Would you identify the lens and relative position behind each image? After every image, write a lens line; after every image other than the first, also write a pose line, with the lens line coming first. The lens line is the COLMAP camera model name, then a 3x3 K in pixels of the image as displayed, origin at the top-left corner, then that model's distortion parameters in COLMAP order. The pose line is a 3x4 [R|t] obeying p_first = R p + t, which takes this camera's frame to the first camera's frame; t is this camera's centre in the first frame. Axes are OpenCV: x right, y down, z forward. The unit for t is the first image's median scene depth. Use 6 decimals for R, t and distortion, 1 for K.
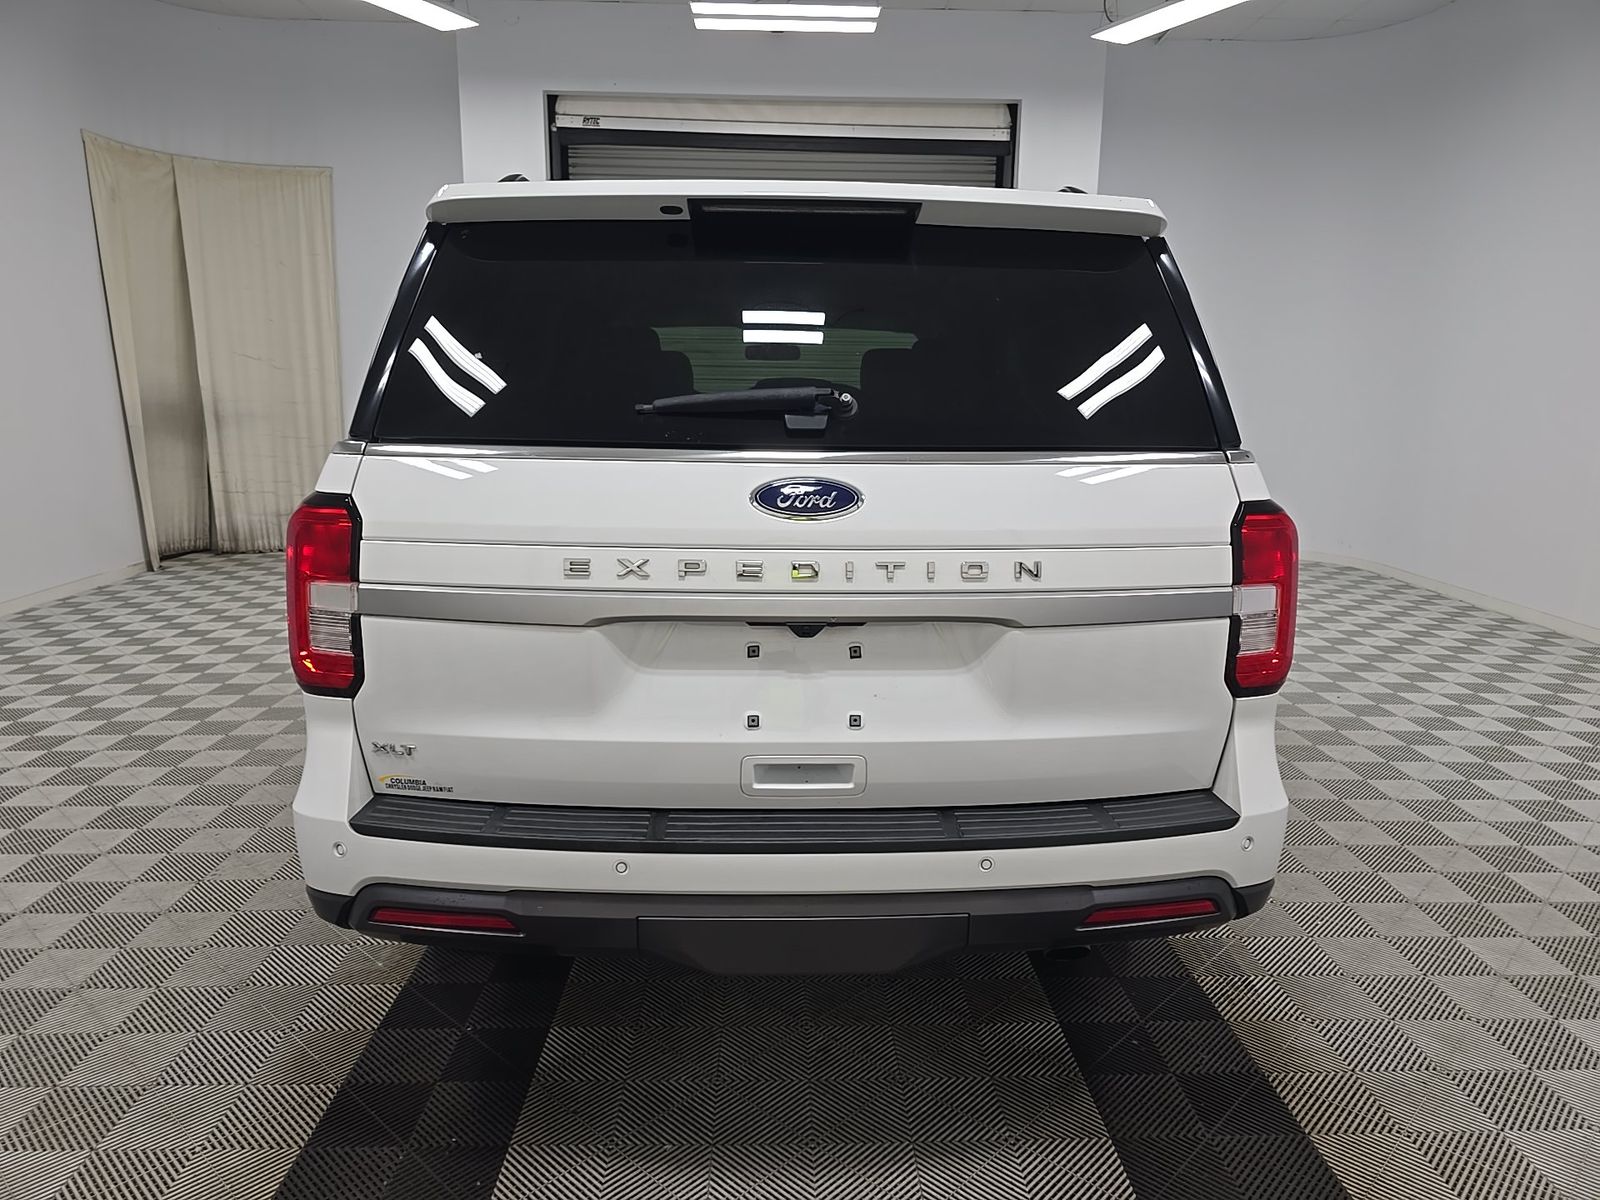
lens RADIAL K [[1090.5, 0, 800.0], [0, 1090.5, 600.0], [0, 0, 1]] dist [0.057421, -0.001098]
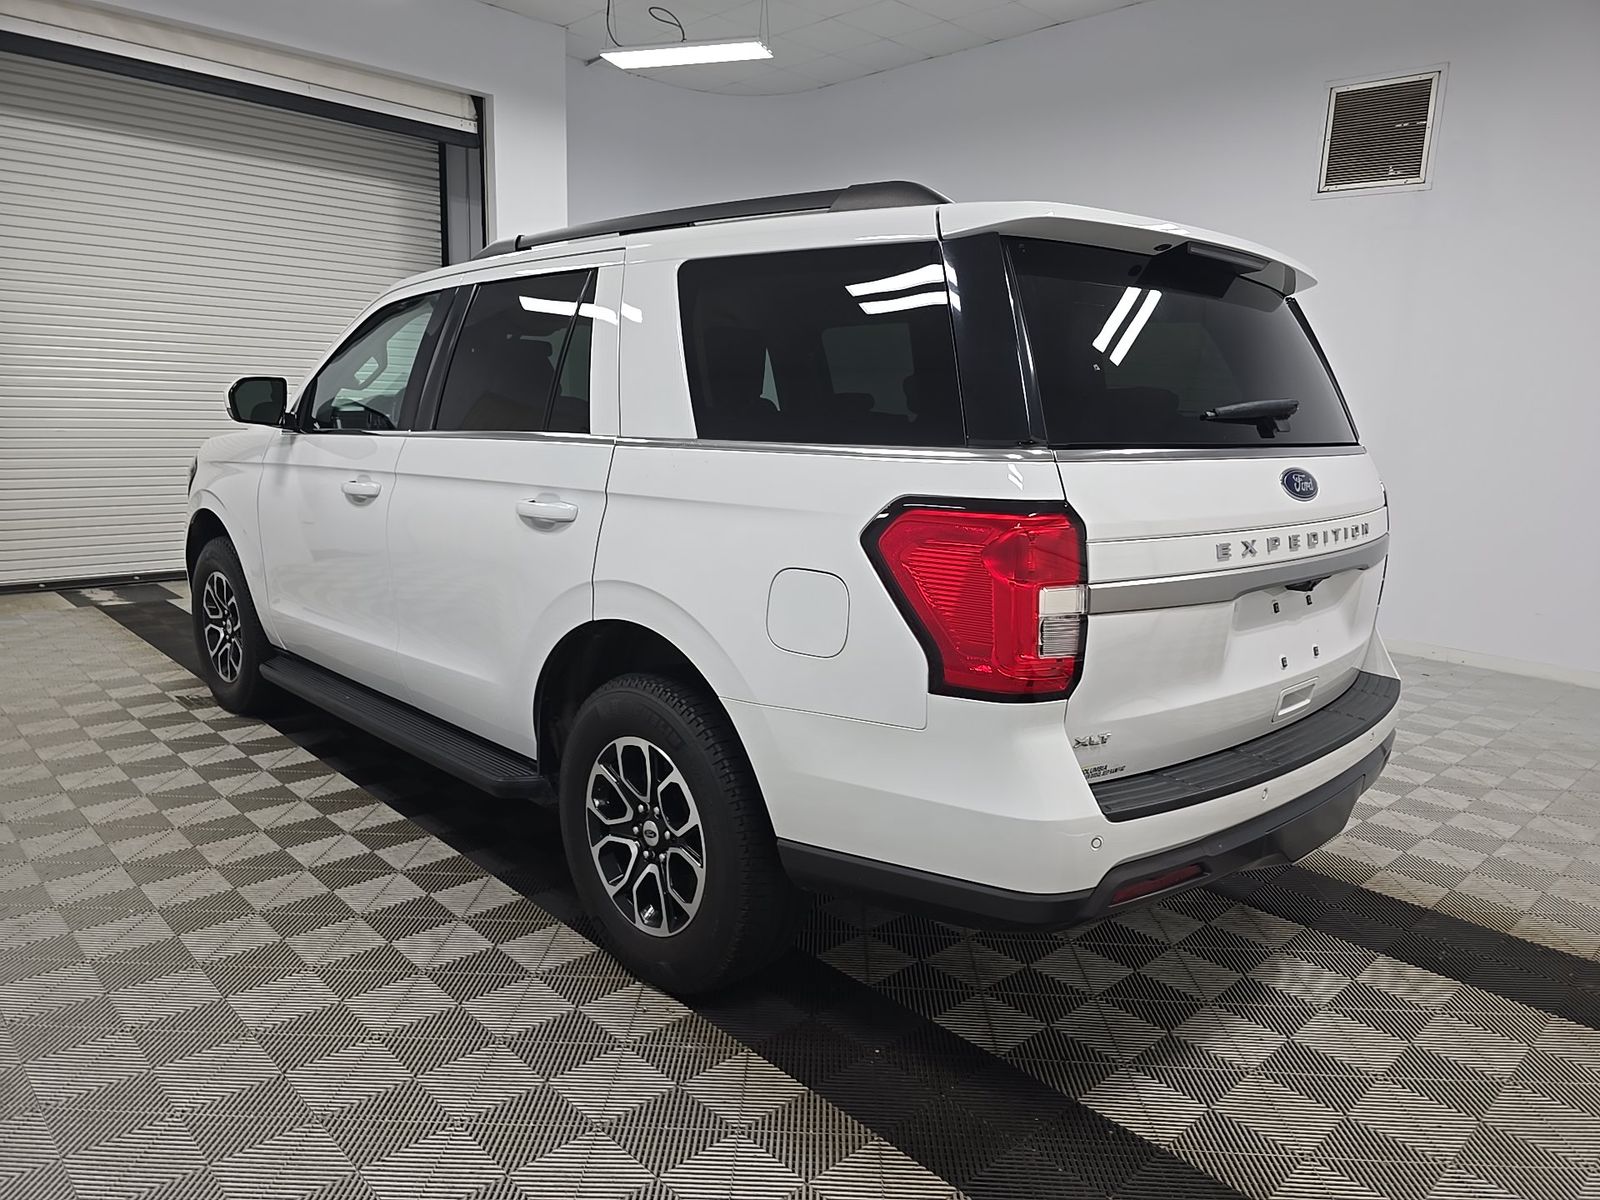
lens RADIAL K [[1090.5, 0, 800.0], [0, 1090.5, 600.0], [0, 0, 1]] dist [0.057421, -0.001098]
pose [[0.747351, -0.107054, 0.655748, -1.256851], [0.106020, 0.993503, 0.041364, -0.070901], [-0.655916, 0.038610, 0.753846, 0.396762]]
